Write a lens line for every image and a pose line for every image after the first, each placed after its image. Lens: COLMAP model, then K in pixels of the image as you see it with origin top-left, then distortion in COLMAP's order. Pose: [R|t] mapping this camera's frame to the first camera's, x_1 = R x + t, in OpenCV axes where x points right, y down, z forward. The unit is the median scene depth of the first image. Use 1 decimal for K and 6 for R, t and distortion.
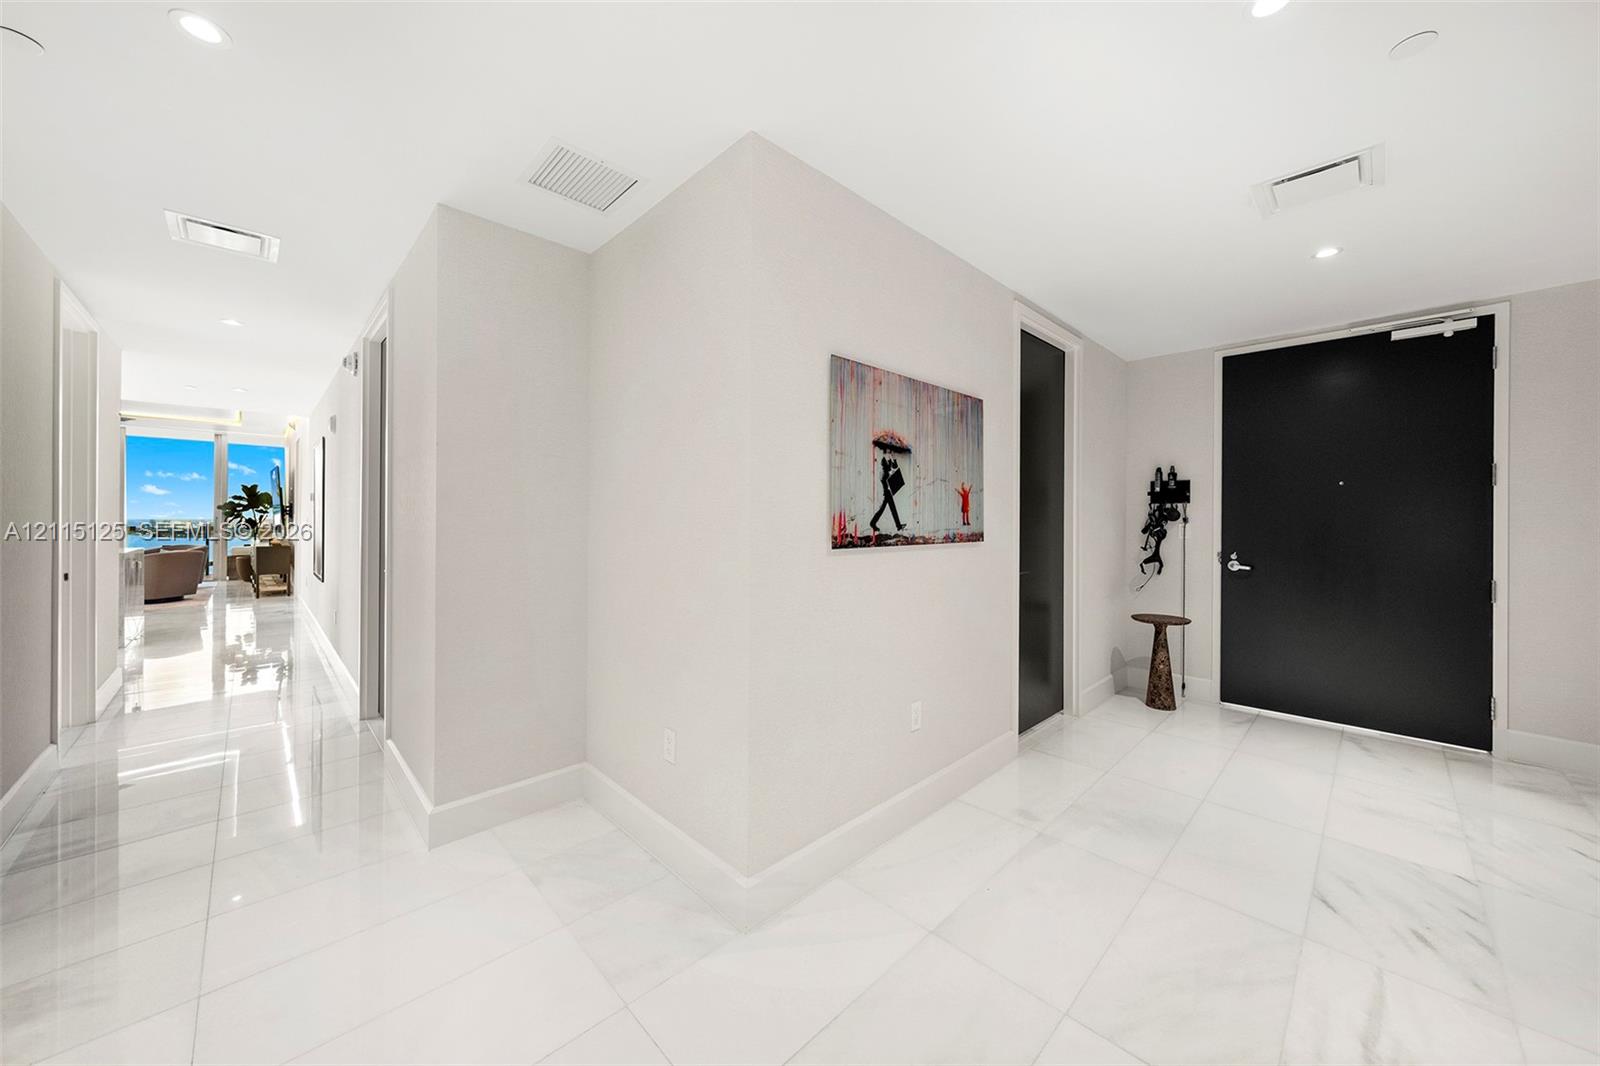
lens RADIAL K [[574.5, 0, 799.0], [0, 574.5, 520.2], [0, 0, 1]] dist [0.003210, 0.000070]
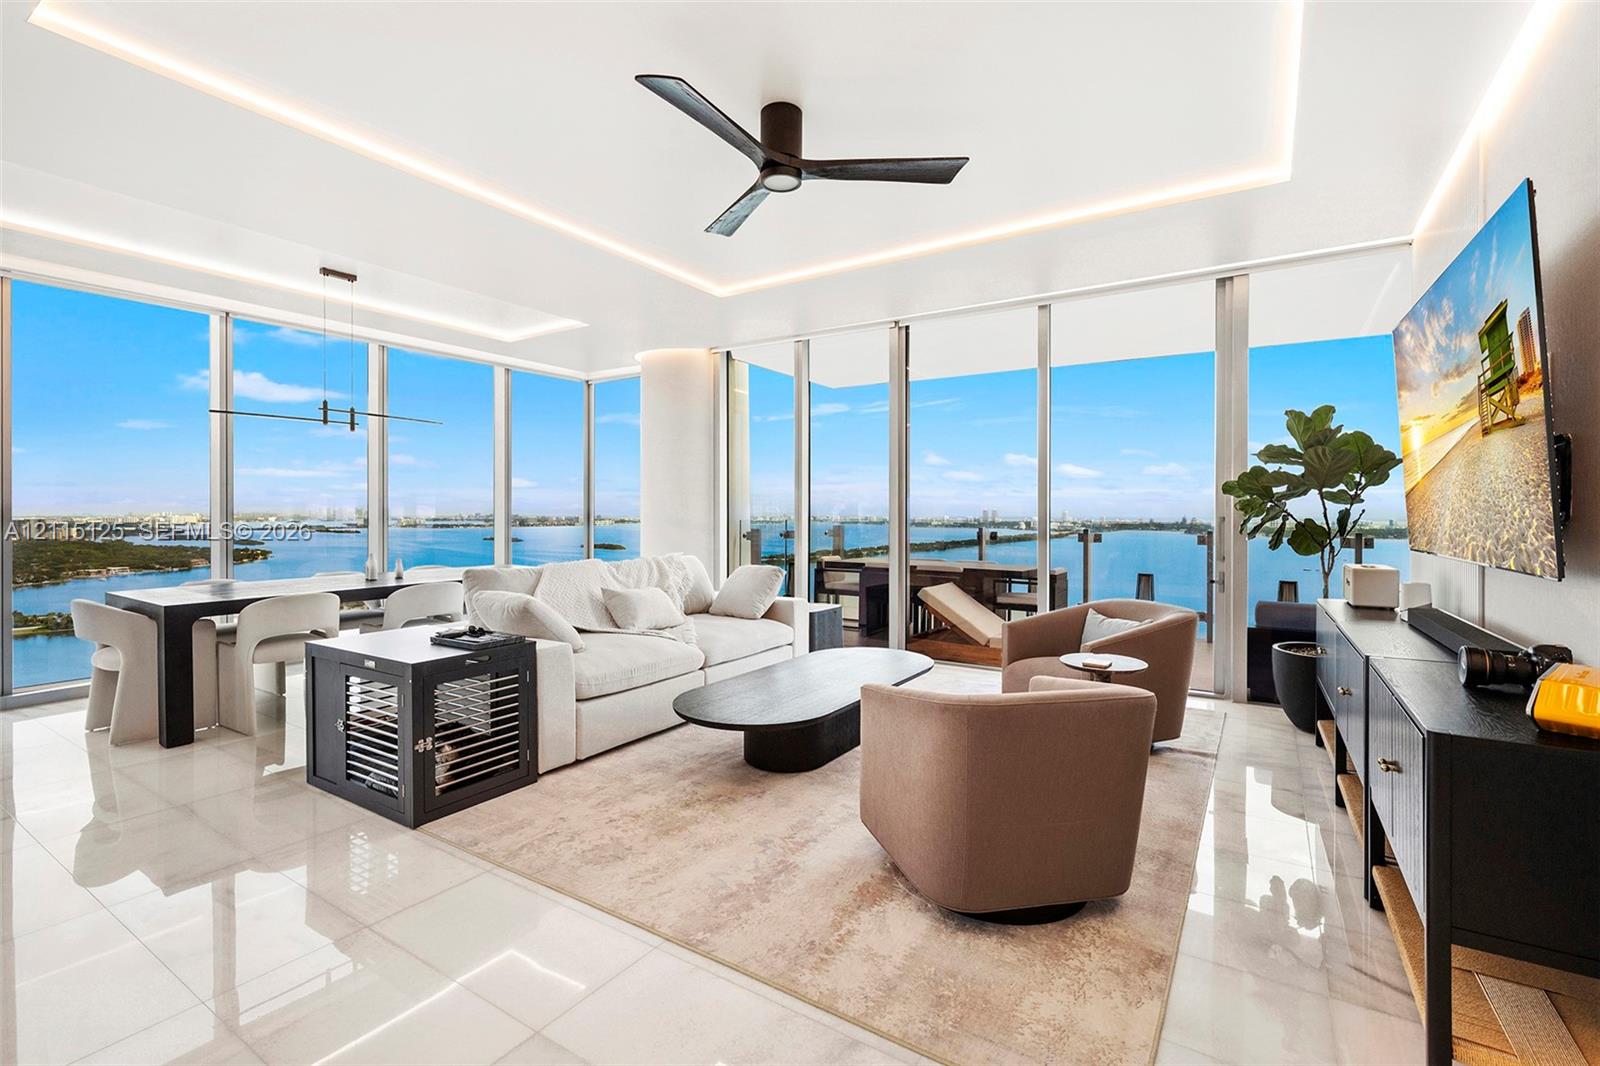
lens RADIAL K [[716.8, 0, 800.6], [0, 716.8, 518.0], [0, 0, 1]] dist [0.002981, 0.000173]
pose [[0.228528, 0.003547, -0.973531, -0.734769], [0.004964, 0.999976, 0.004809, -0.008844], [0.973525, -0.005931, 0.228504, 0.742093]]
